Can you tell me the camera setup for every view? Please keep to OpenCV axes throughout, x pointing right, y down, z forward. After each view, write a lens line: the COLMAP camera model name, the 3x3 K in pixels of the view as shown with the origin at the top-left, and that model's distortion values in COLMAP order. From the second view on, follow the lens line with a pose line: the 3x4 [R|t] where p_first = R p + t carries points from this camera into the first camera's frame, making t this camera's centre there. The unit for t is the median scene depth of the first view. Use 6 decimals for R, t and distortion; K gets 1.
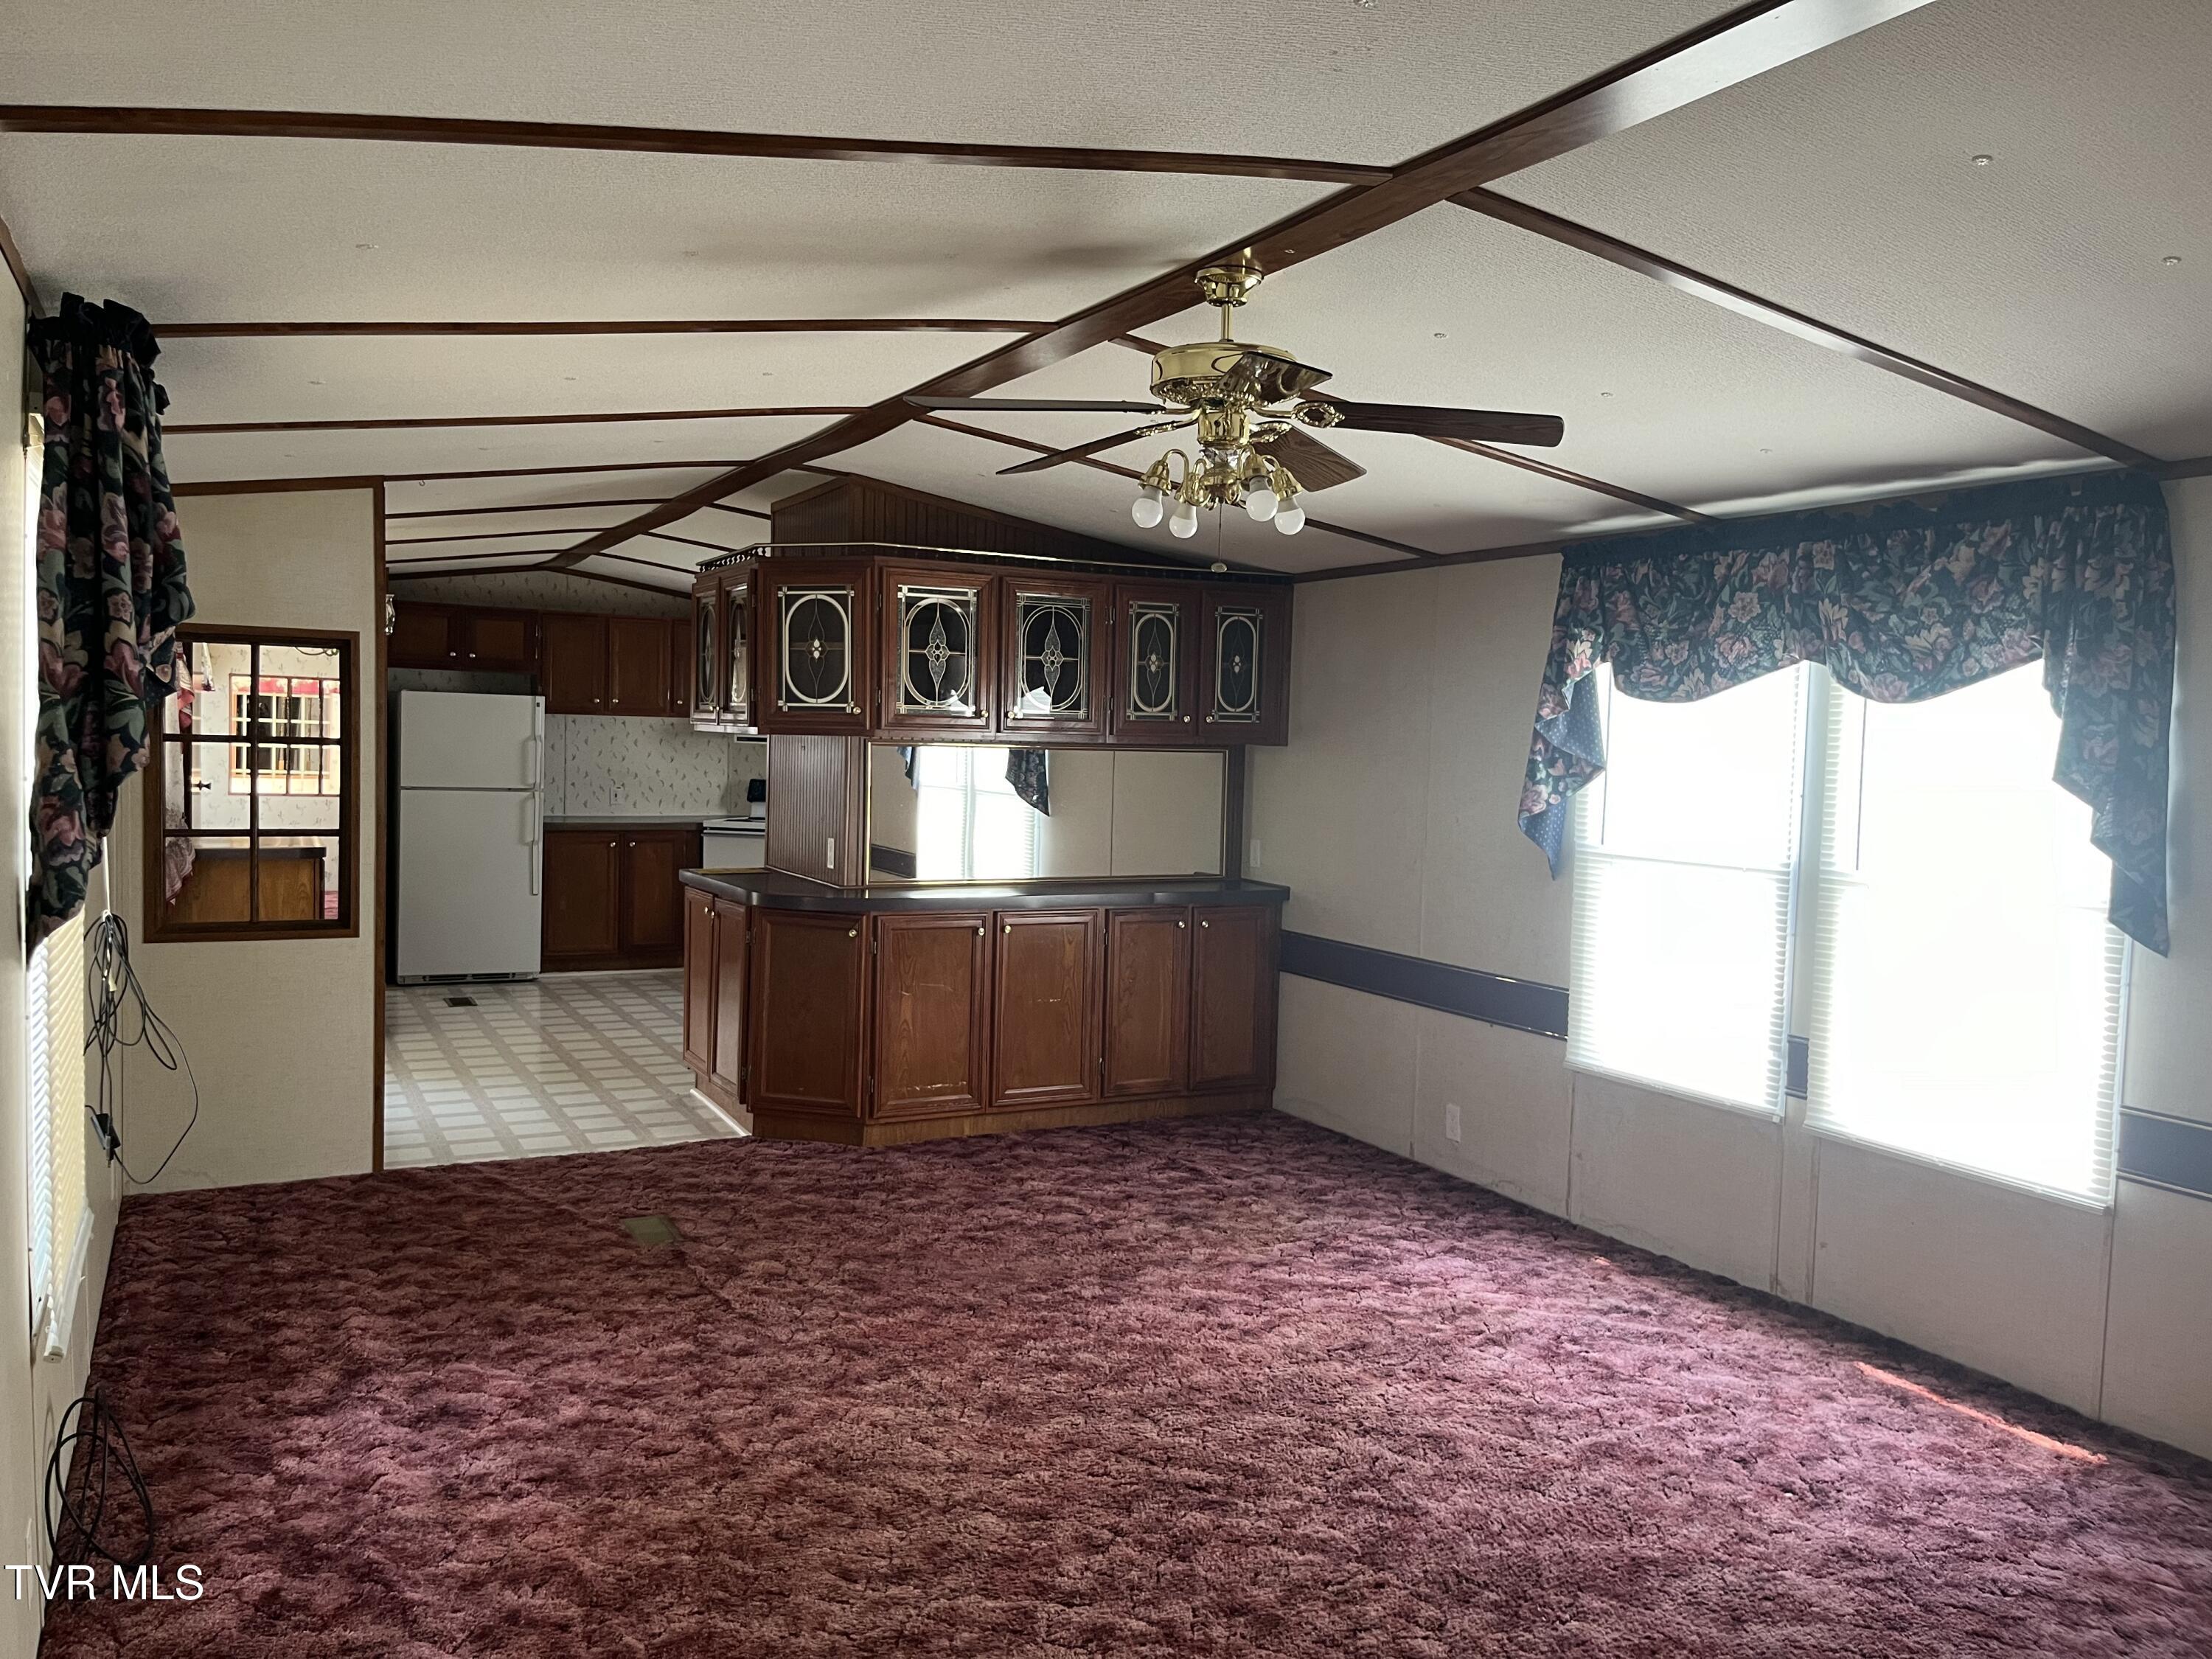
lens RADIAL K [[1677.9, 0, 1096.1], [0, 1677.9, 830.2], [0, 0, 1]] dist [0.024746, -0.006651]
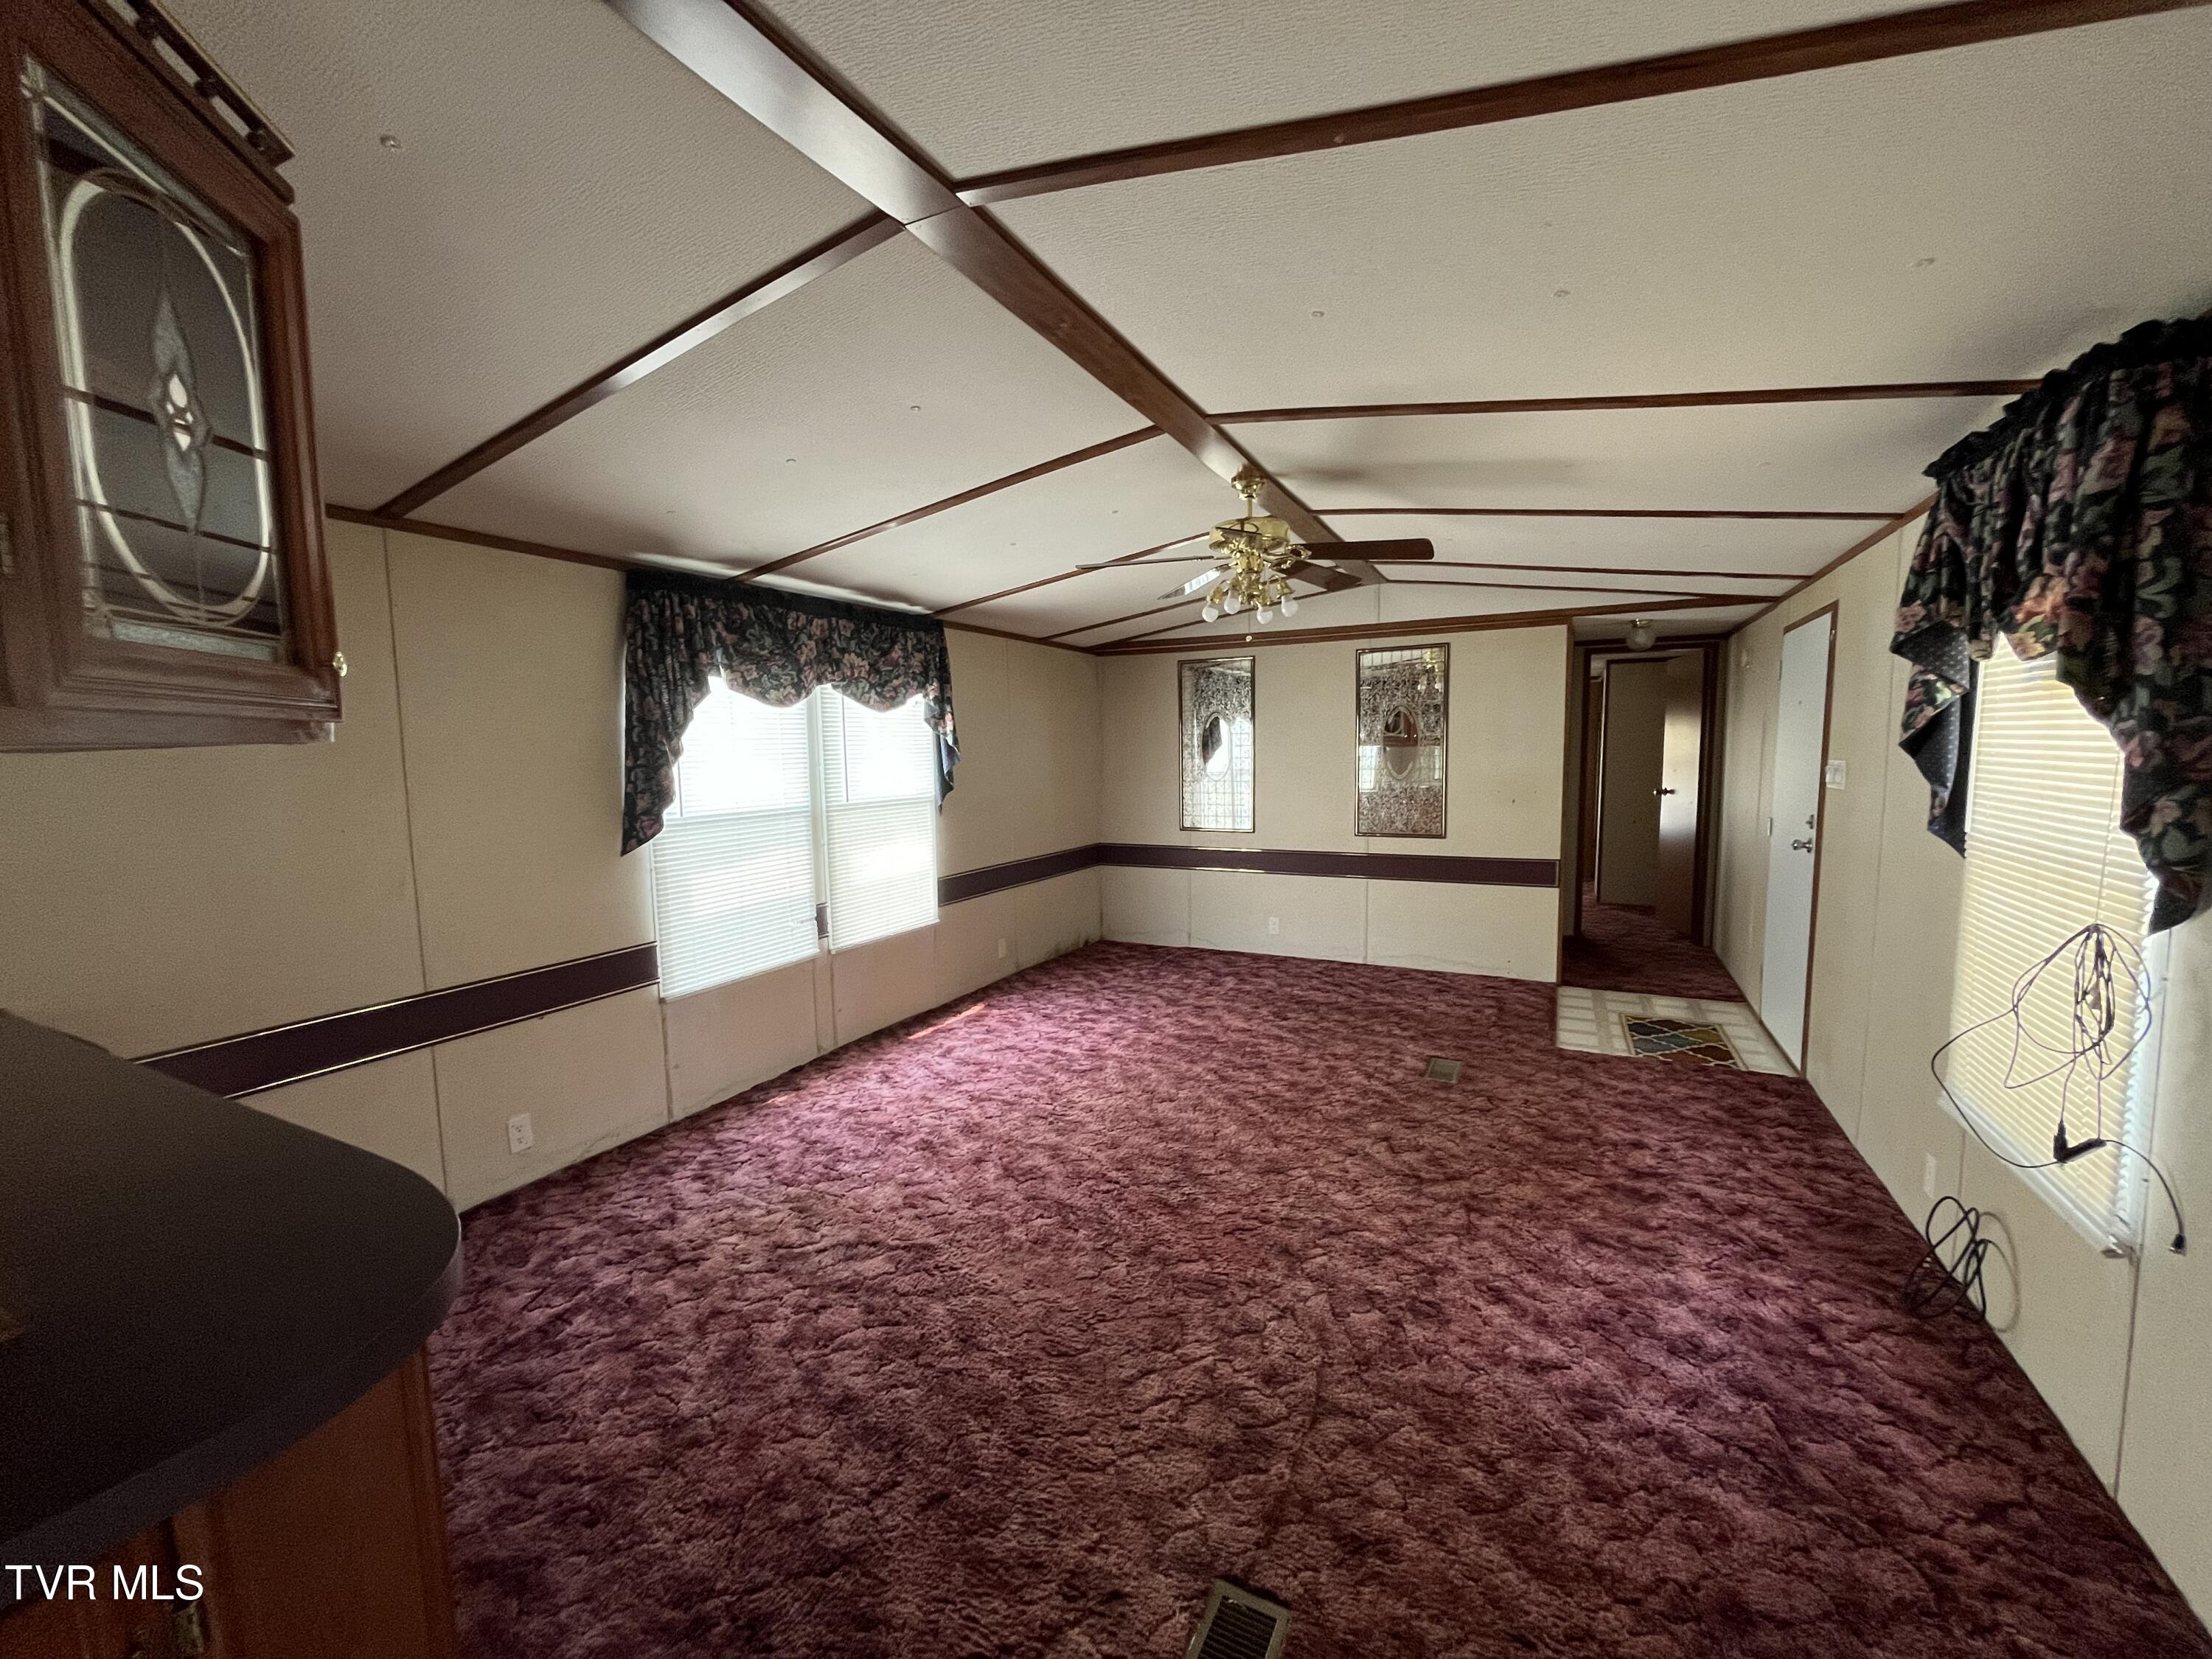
lens RADIAL K [[890.9, 0, 1105.8], [0, 890.9, 830.3], [0, 0, 1]] dist [-0.001160, -0.000038]
pose [[-0.584347, -0.093998, 0.806042, -0.535947], [0.046971, 0.987686, 0.149233, -0.082502], [-0.810144, 0.125064, -0.572736, 1.404518]]
